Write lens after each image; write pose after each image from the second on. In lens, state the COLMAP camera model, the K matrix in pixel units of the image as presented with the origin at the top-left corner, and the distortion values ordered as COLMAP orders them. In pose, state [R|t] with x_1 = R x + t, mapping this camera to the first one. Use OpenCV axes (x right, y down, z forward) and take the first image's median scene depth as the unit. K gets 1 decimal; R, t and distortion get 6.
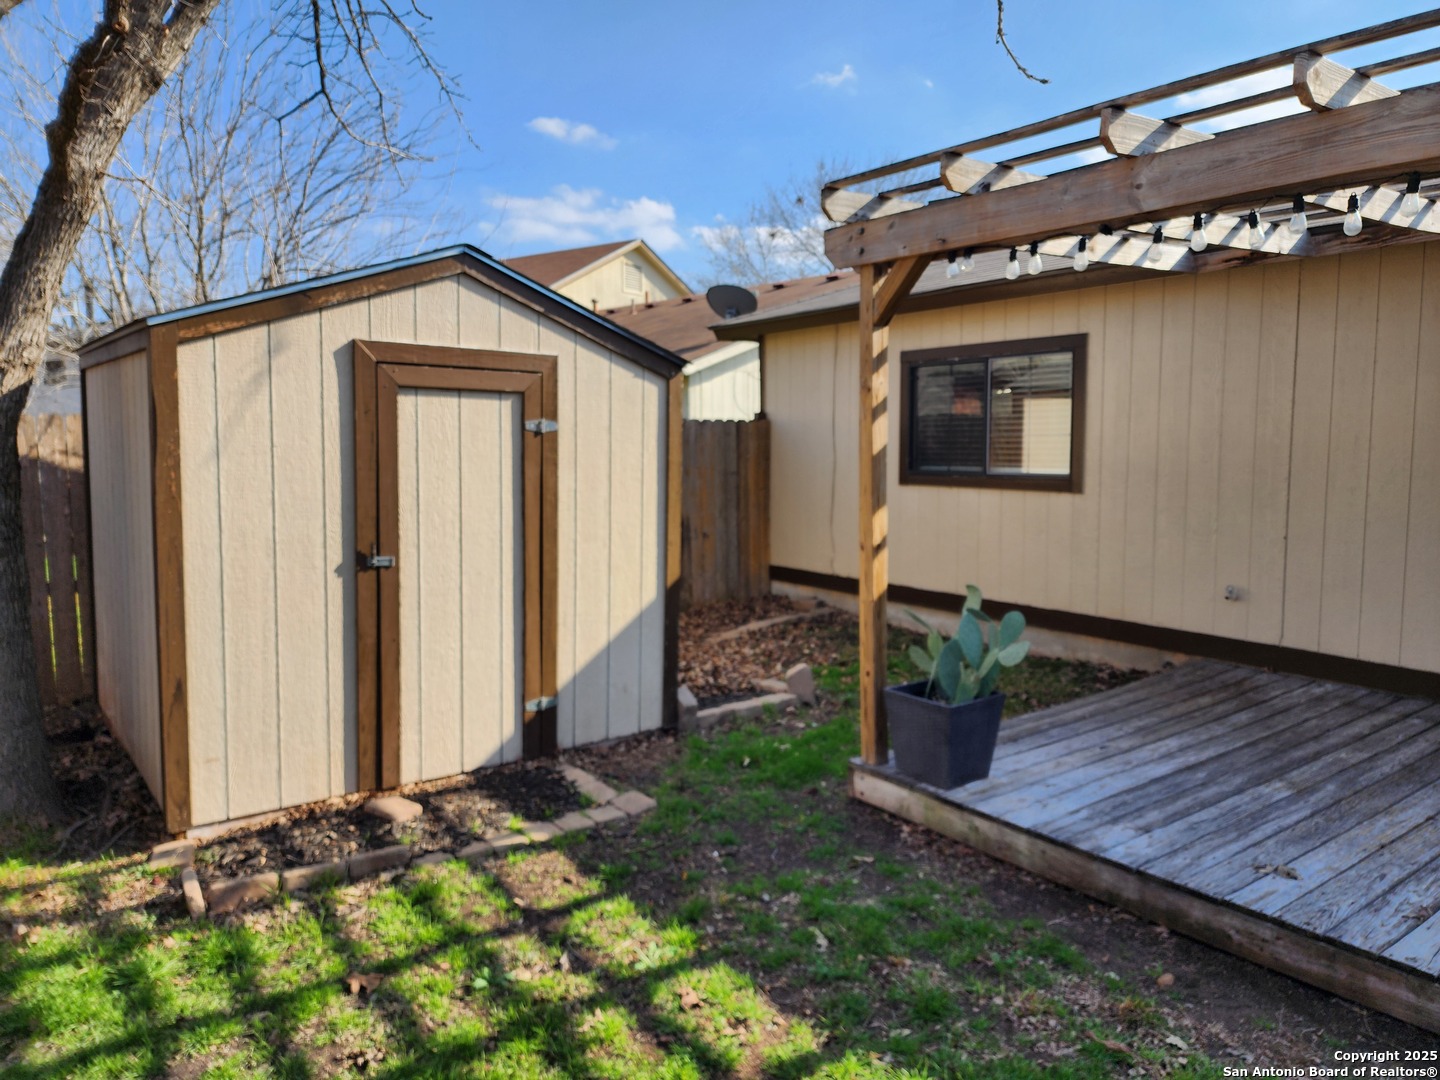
lens RADIAL K [[967.3, 0, 720.0], [0, 967.3, 540.0], [0, 0, 1]] dist [0.071710, -0.073084]
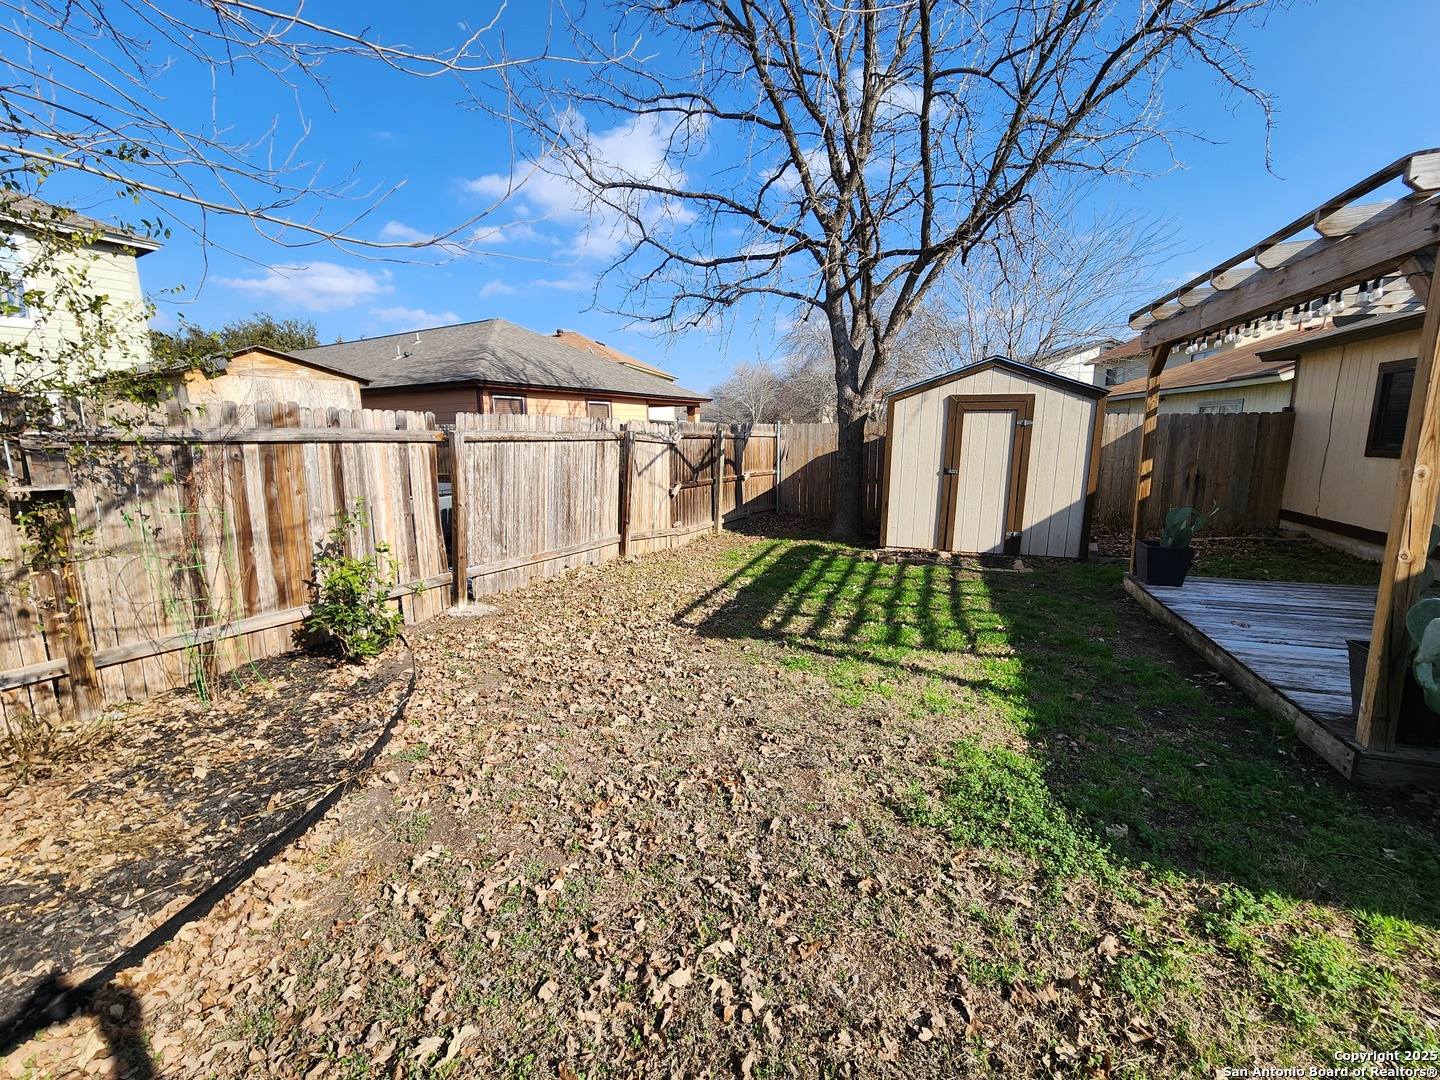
lens RADIAL K [[592.4, 0, 721.8], [0, 592.4, 531.2], [0, 0, 1]] dist [-0.001858, -0.000771]
pose [[0.539851, 0.133690, -0.831076, 0.788065], [-0.076472, 0.991014, 0.109743, 0.058091], [0.838280, 0.004309, 0.545223, -0.543344]]
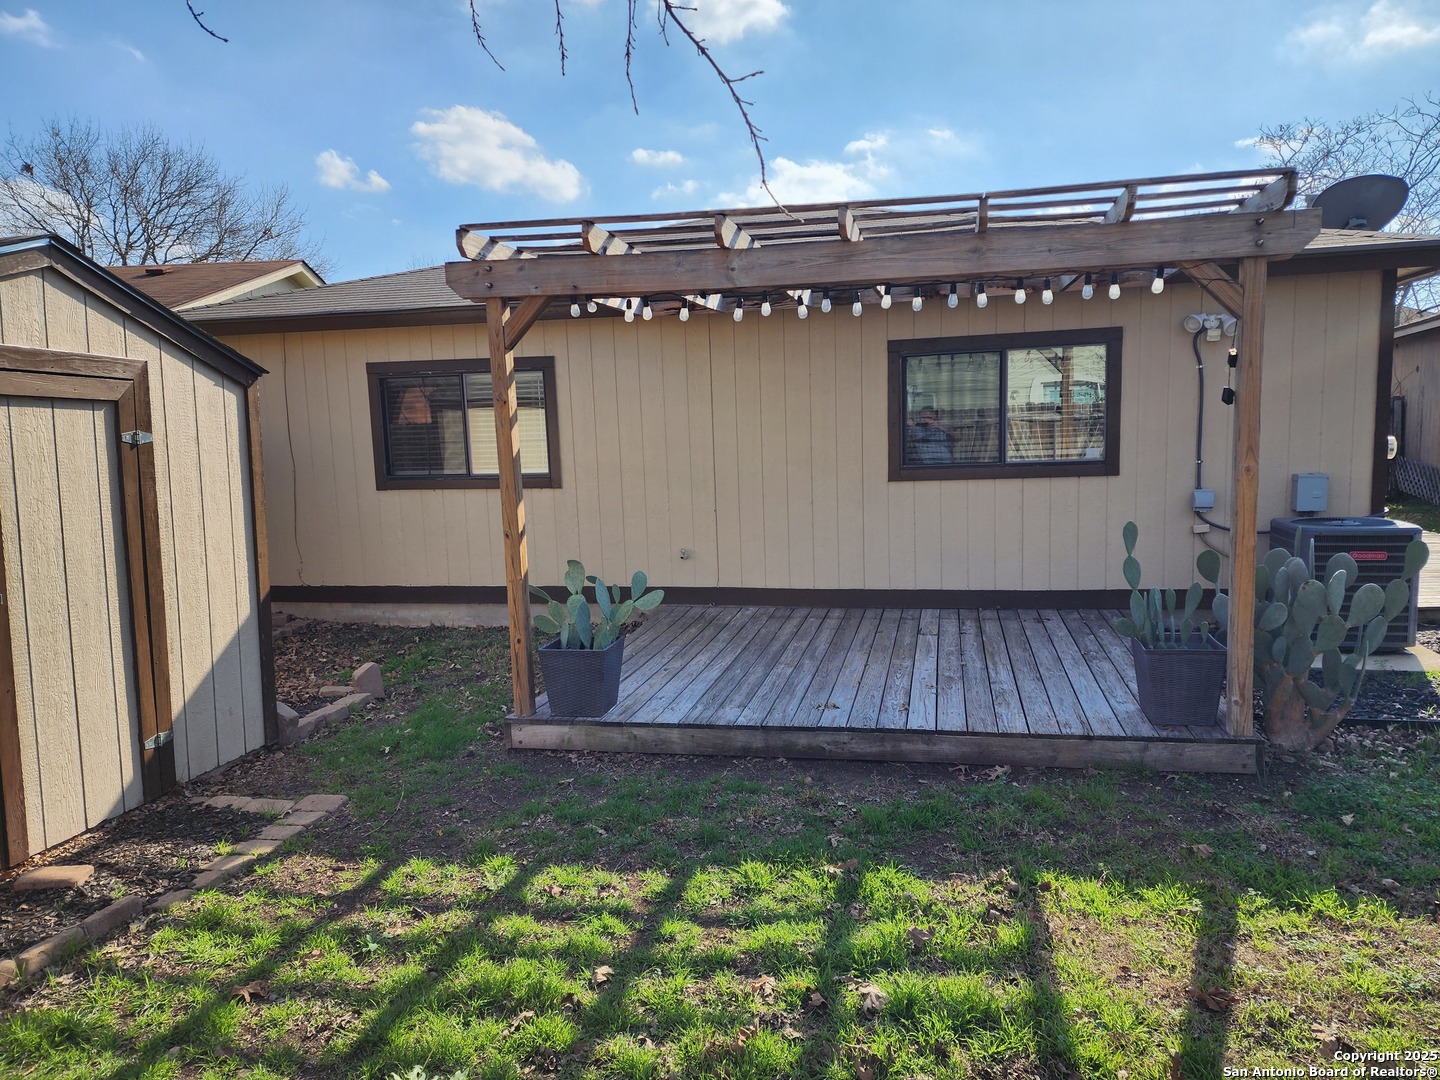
lens RADIAL K [[961.3, 0, 717.3], [0, 961.3, 547.2], [0, 0, 1]] dist [0.080238, -0.073661]
pose [[0.754815, -0.093437, 0.649249, -0.431534], [0.094180, 0.994985, 0.033701, 0.006450], [-0.649142, 0.035708, 0.759829, -0.065040]]
